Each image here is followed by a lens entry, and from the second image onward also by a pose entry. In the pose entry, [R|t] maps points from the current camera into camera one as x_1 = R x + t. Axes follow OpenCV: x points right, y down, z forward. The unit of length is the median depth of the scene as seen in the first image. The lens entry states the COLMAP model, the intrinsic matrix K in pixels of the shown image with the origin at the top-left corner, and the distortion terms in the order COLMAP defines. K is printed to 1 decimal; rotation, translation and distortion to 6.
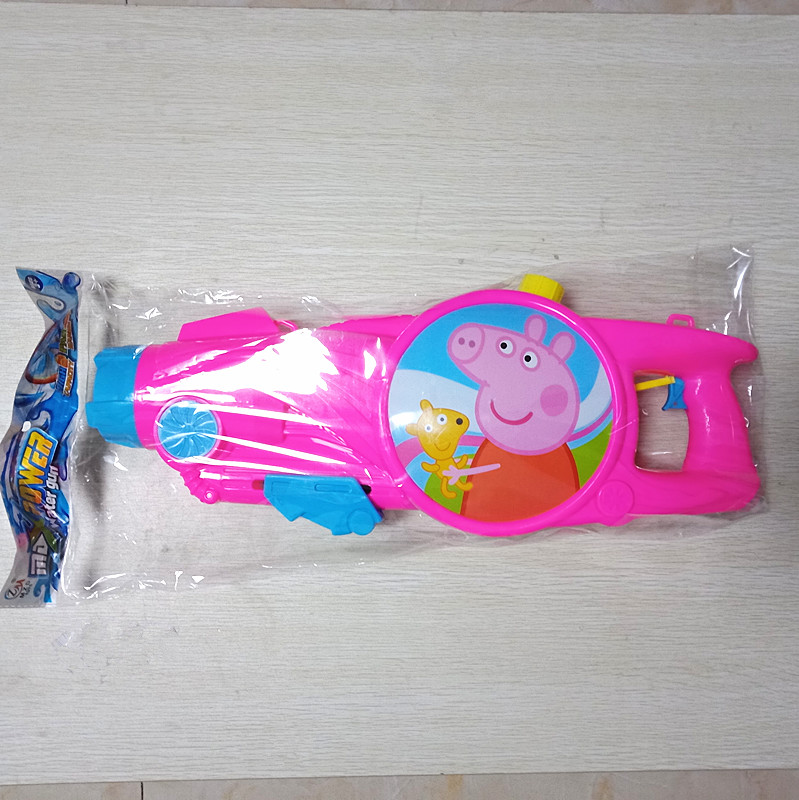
lens RADIAL K [[768.6, 0, 401.9], [0, 768.6, 392.9], [0, 0, 1]] dist [0.016210, -0.012269]
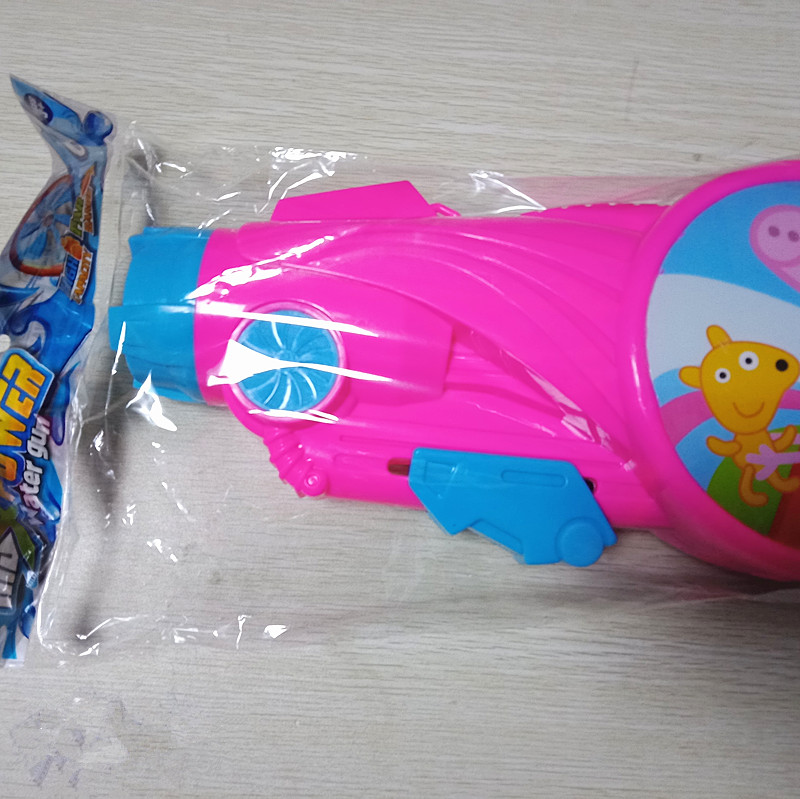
lens RADIAL K [[768.6, 0, 400.0], [0, 768.6, 399.5], [0, 0, 1]] dist [0.016210, -0.012269]
pose [[0.998463, 0.055050, 0.006438, -0.185457], [-0.054290, 0.994782, -0.086379, 0.114520], [-0.011160, 0.085896, 0.996242, 0.412350]]
